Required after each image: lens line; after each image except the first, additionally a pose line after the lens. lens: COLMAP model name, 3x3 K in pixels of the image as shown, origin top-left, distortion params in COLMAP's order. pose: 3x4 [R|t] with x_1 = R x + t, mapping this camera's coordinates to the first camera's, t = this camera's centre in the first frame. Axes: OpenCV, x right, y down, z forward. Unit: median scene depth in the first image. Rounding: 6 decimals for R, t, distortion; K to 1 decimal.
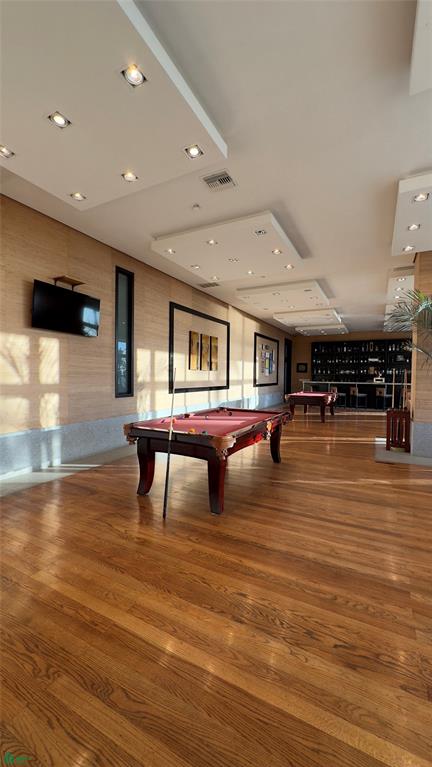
lens RADIAL K [[307.9, 0, 214.5], [0, 307.9, 412.0], [0, 0, 1]] dist [-0.001835, 0.000527]
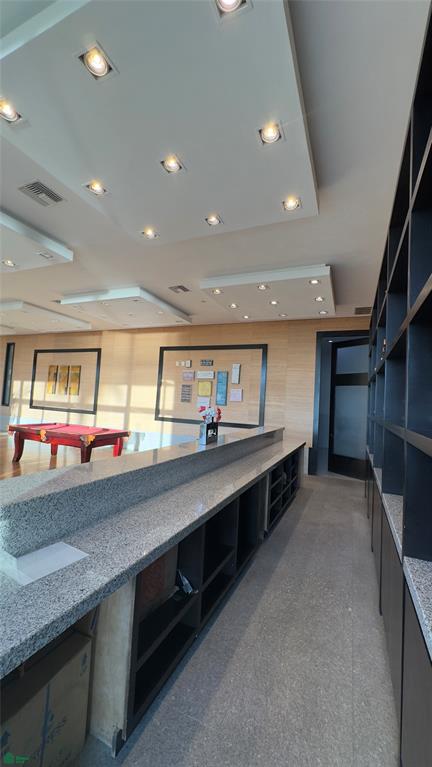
lens RADIAL K [[307.9, 0, 218.5], [0, 307.9, 382.0], [0, 0, 1]] dist [-0.001835, 0.000527]
pose [[0.073066, -0.064764, -0.995222, 1.326366], [-0.174058, 0.981747, -0.076666, -0.212954], [0.982021, 0.178828, 0.060459, 1.658327]]
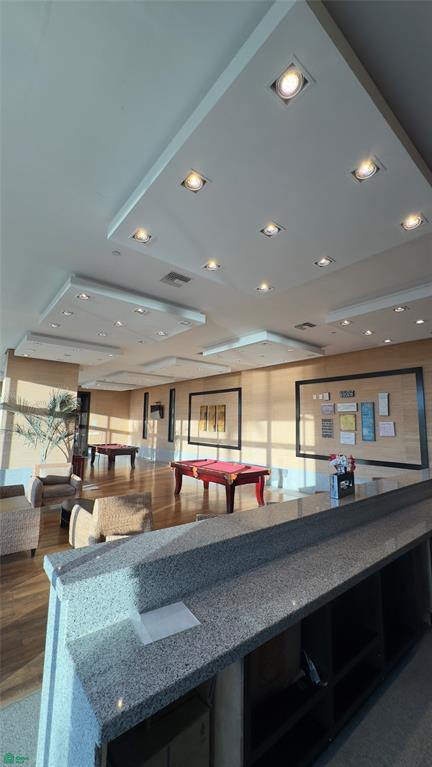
lens RADIAL K [[307.9, 0, 216.4], [0, 307.9, 383.1], [0, 0, 1]] dist [-0.001835, 0.000527]
pose [[-0.388391, -0.138405, -0.911042, 1.327471], [-0.133627, 0.986665, -0.092926, -0.239514], [0.911755, 0.085648, -0.401706, 1.680815]]
